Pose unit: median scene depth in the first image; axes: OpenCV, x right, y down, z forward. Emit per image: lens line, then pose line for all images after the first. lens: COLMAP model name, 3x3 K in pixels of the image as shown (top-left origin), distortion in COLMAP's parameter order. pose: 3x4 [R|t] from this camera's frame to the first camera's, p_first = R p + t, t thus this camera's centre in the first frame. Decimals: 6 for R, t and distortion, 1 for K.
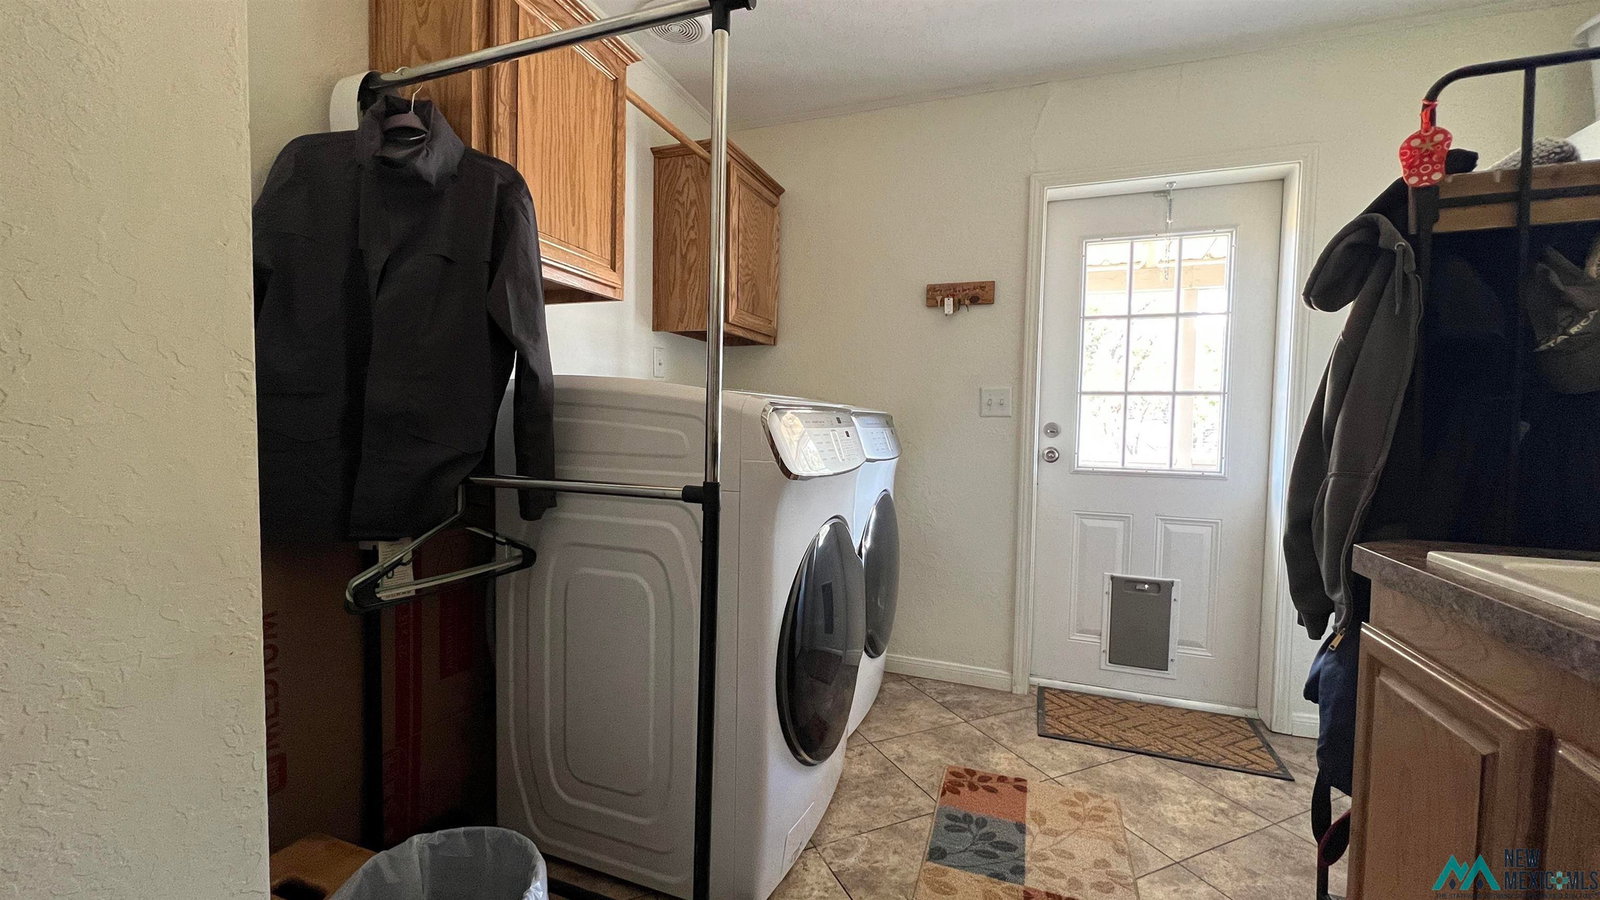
lens RADIAL K [[640.8, 0, 796.7], [0, 640.8, 447.1], [0, 0, 1]] dist [-0.001475, 0.000061]
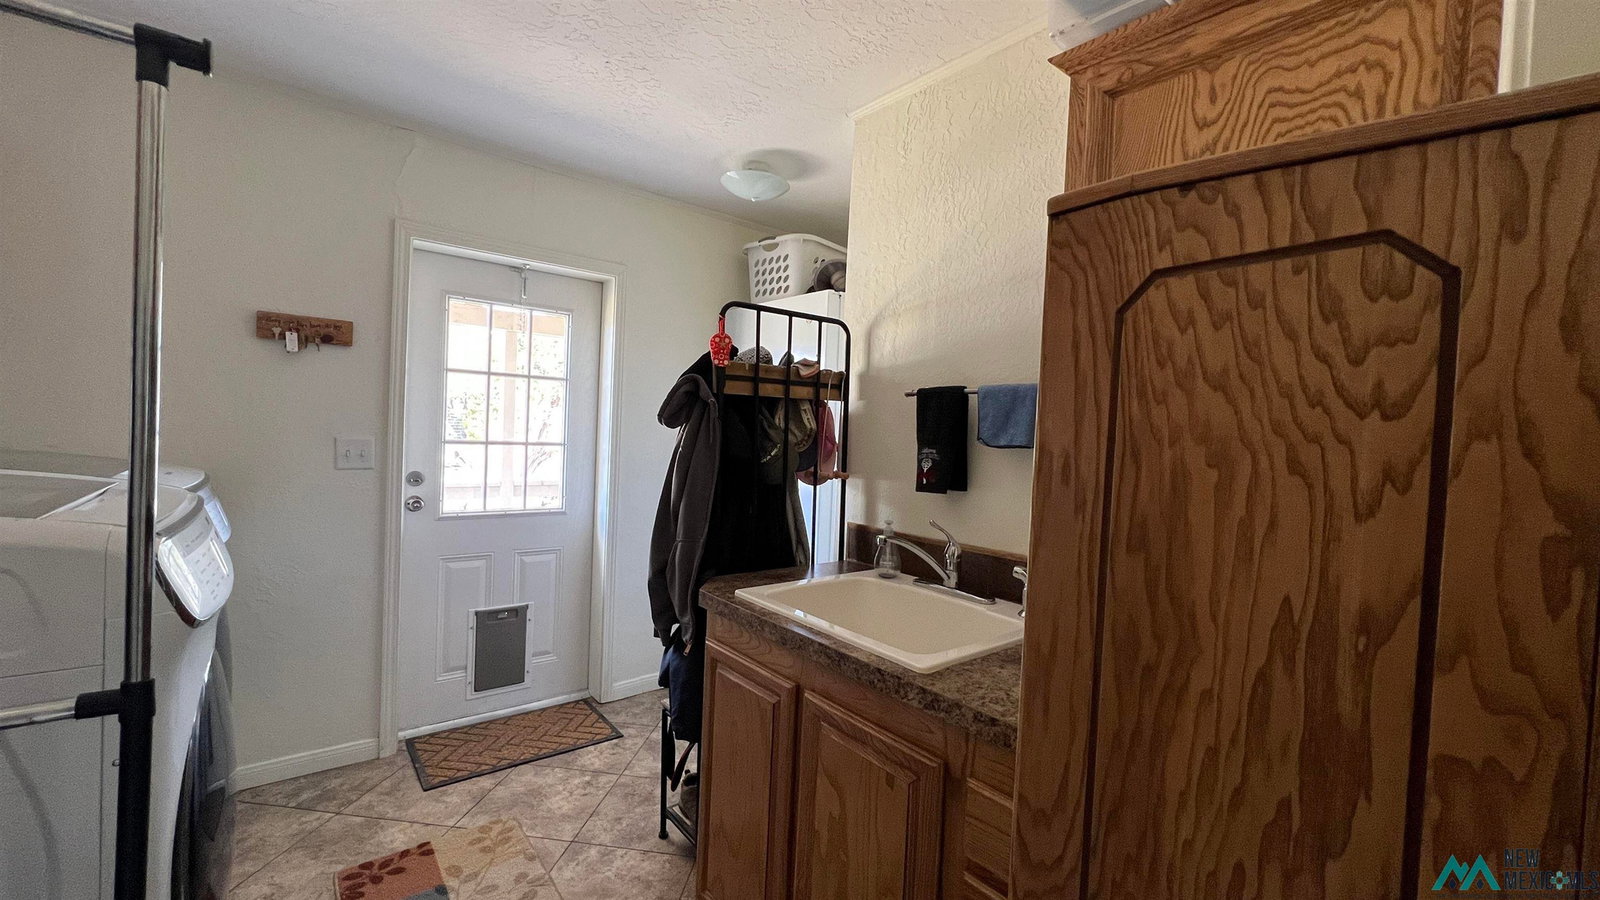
lens RADIAL K [[640.8, 0, 796.7], [0, 640.8, 447.1], [0, 0, 1]] dist [-0.001475, 0.000061]
pose [[0.508422, -0.016991, 0.860940, -0.190136], [0.001285, 0.999819, 0.018973, -0.114897], [-0.861107, -0.008540, 0.508352, -0.016745]]
